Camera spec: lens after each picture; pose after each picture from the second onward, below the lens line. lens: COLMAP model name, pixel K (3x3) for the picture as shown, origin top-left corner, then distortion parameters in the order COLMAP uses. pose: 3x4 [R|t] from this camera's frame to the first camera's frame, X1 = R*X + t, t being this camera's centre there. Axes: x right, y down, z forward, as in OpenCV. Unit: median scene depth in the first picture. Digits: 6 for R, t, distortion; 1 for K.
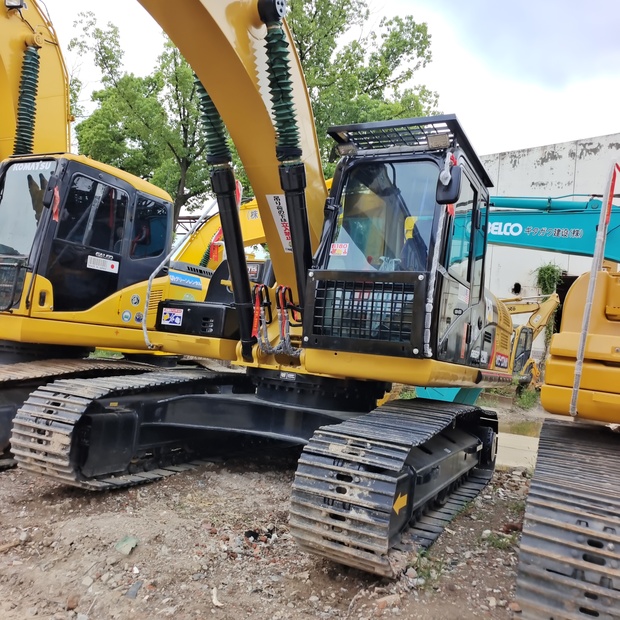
lens RADIAL K [[553.9, 0, 315.8], [0, 553.9, 307.3], [0, 0, 1]] dist [-0.002447, 0.020507]
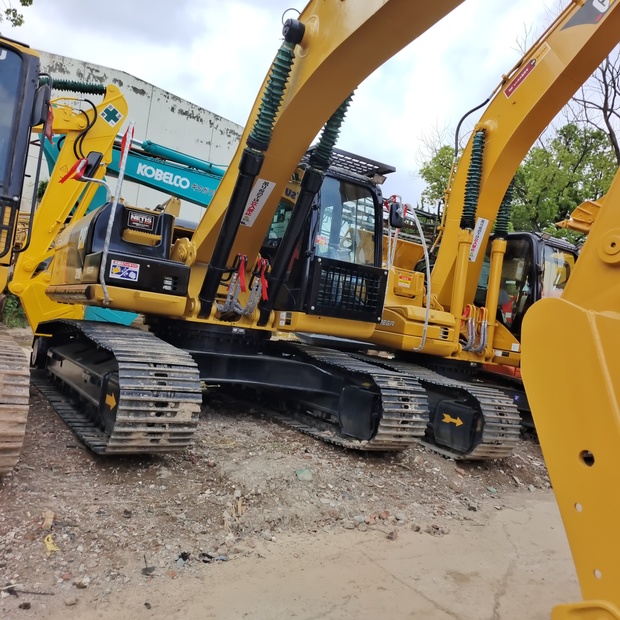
lens RADIAL K [[558.0, 0, 310.0], [0, 558.0, 310.0], [0, 0, 1]] dist [0.001933, 0.003016]
pose [[0.532853, -0.010404, 0.846144, -1.096996], [-0.136918, 0.985689, 0.098342, -0.065940], [-0.835058, -0.168254, 0.523803, 0.275200]]
